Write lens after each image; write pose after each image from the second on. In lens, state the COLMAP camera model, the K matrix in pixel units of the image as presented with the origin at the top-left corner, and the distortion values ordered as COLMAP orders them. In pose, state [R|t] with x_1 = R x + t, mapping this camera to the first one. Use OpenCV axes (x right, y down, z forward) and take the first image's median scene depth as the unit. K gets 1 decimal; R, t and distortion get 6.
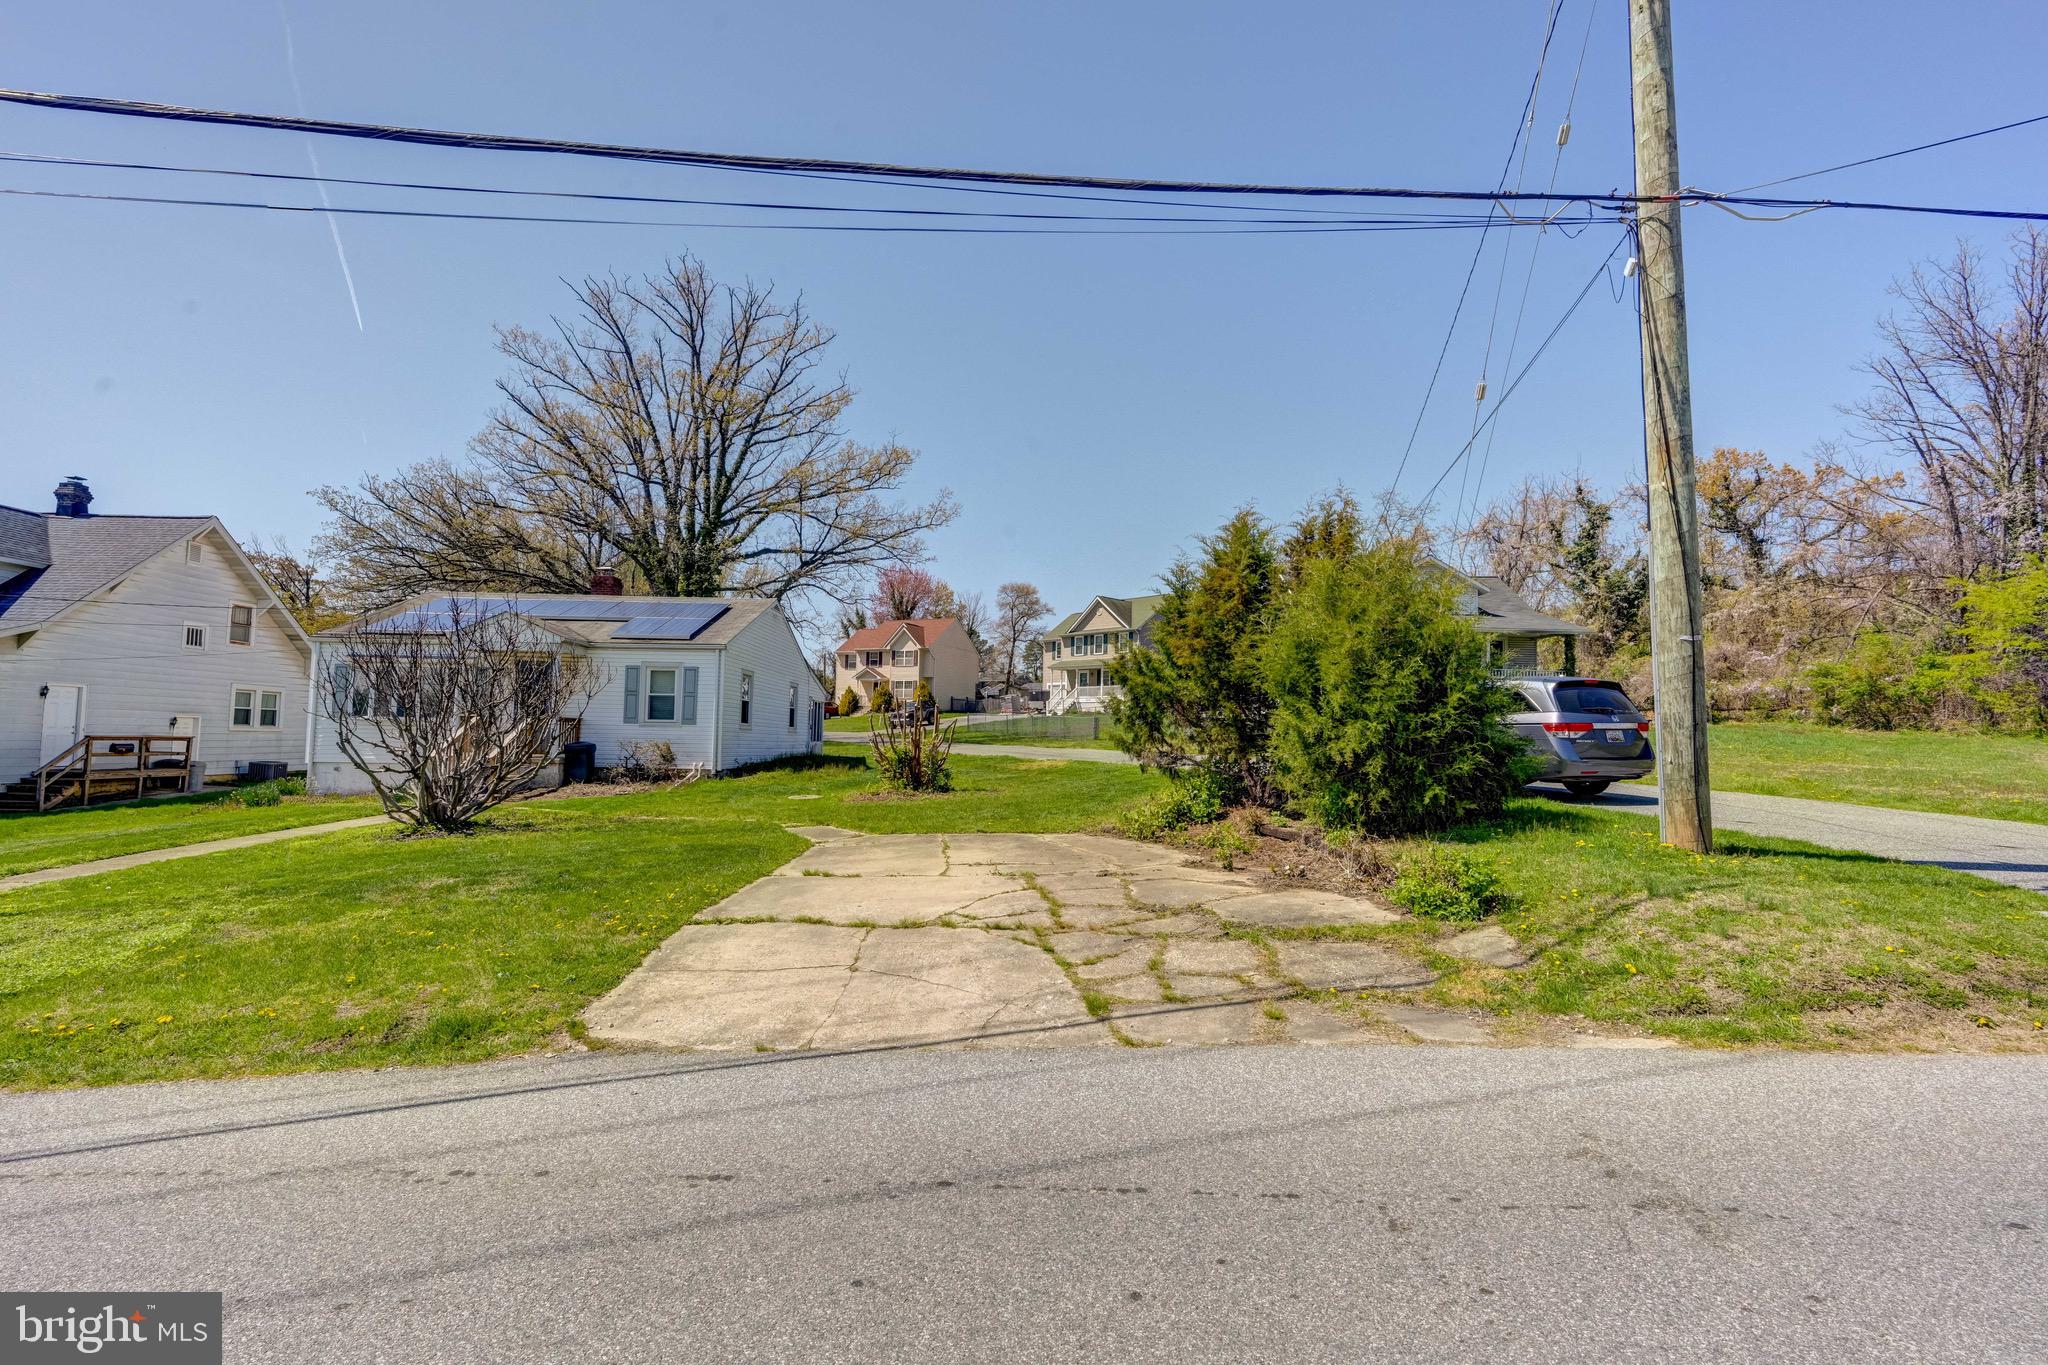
lens RADIAL K [[944.6, 0, 1002.2], [0, 944.6, 676.1], [0, 0, 1]] dist [-0.002718, 0.001623]
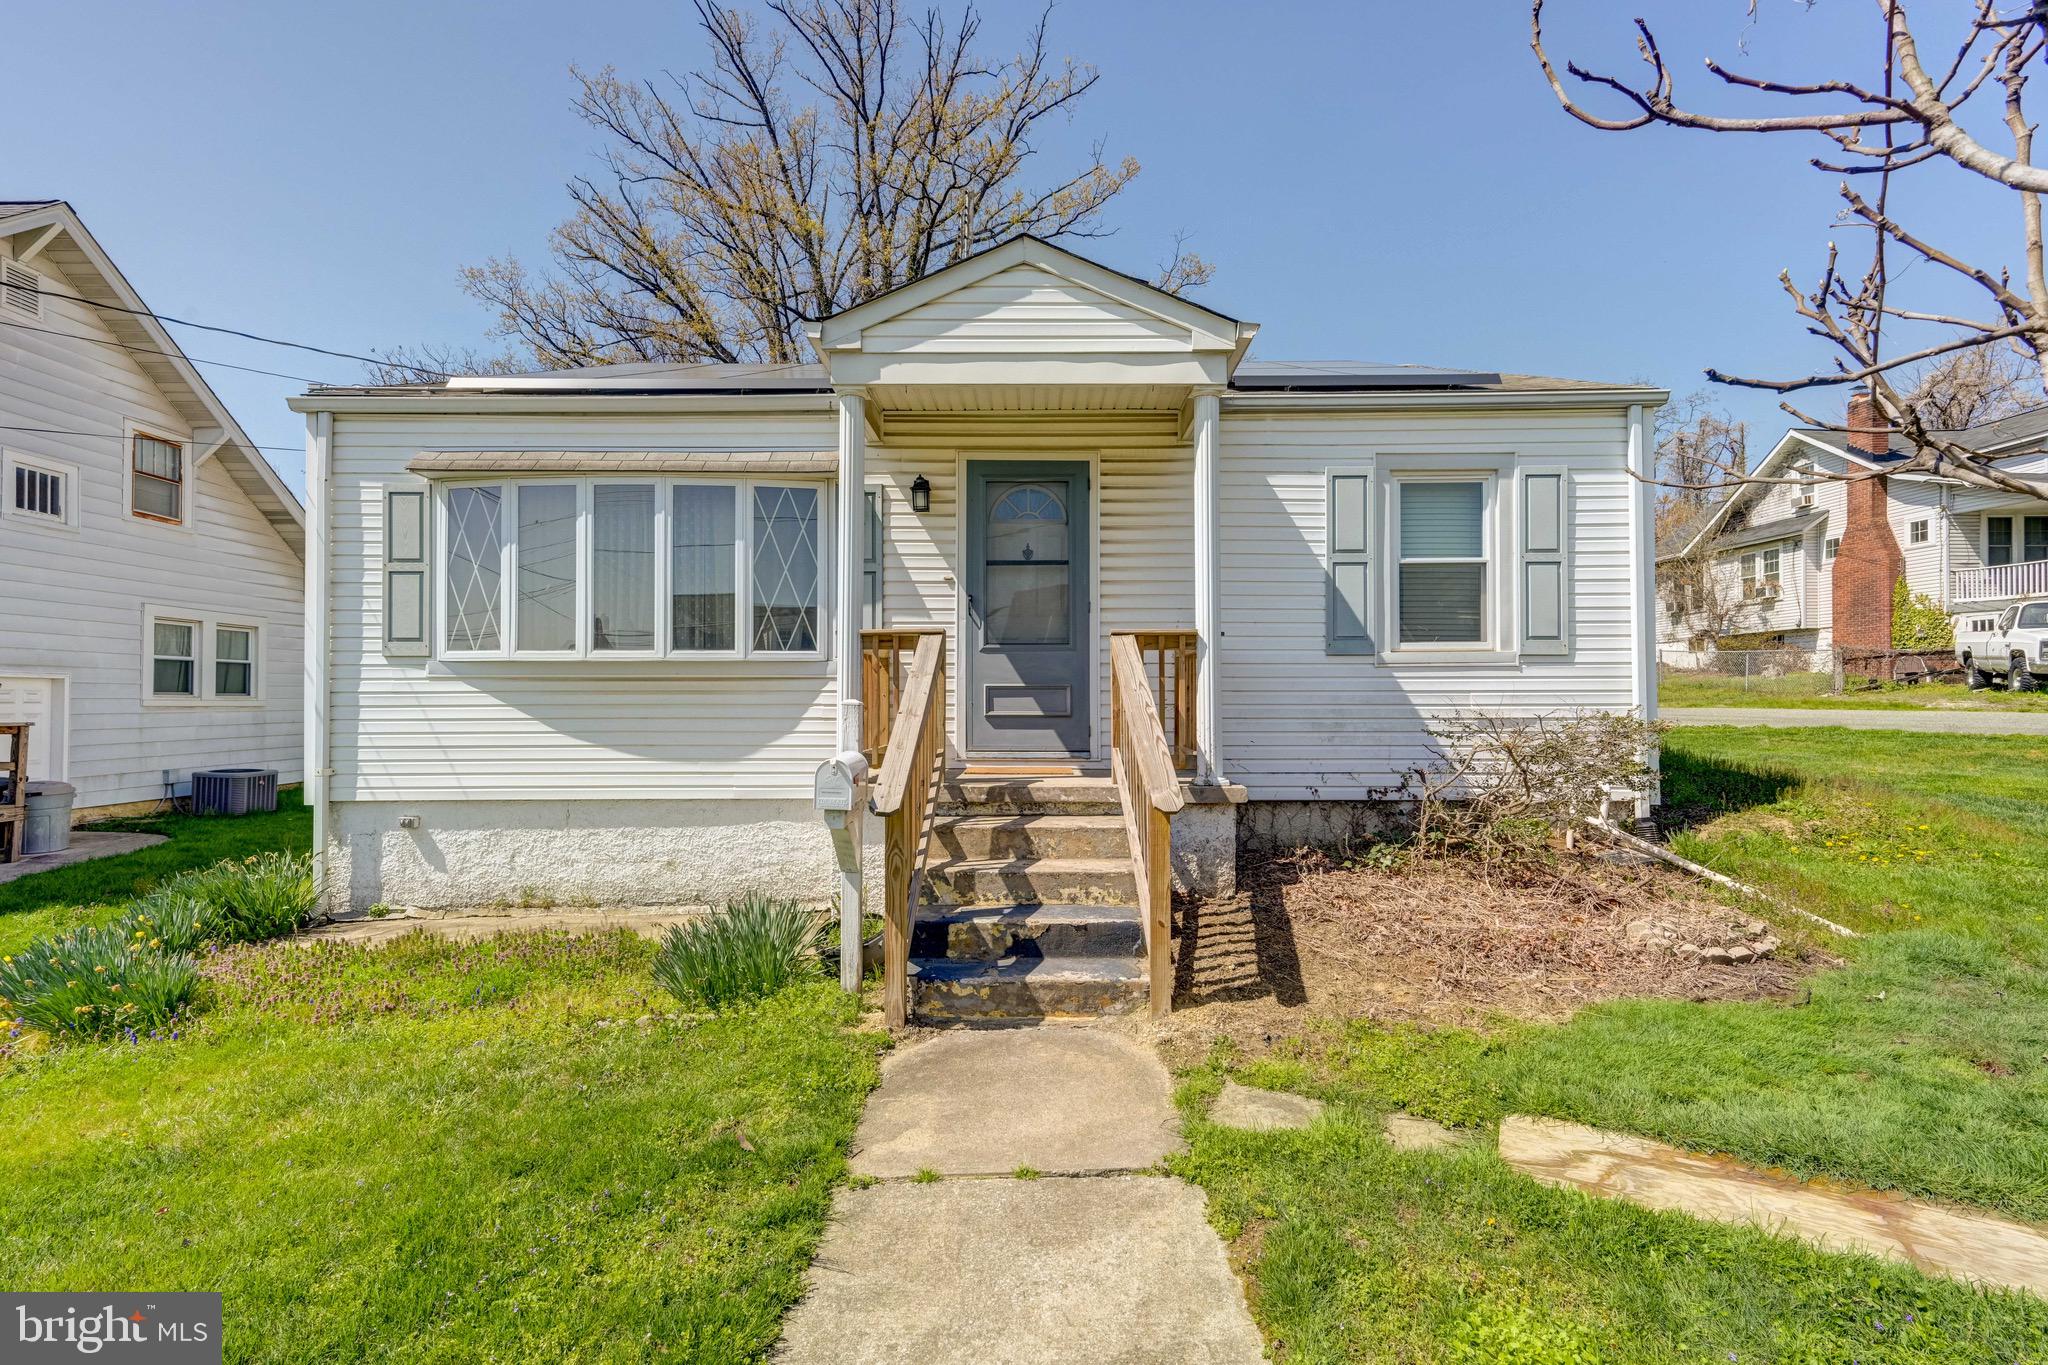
lens RADIAL K [[944.6, 0, 1015.1], [0, 944.6, 677.4], [0, 0, 1]] dist [-0.002718, 0.001623]
pose [[0.999822, -0.018865, 0.000207, -0.239367], [0.018834, 0.998673, 0.047929, 0.018126], [-0.001111, -0.047917, 0.998851, 0.328765]]
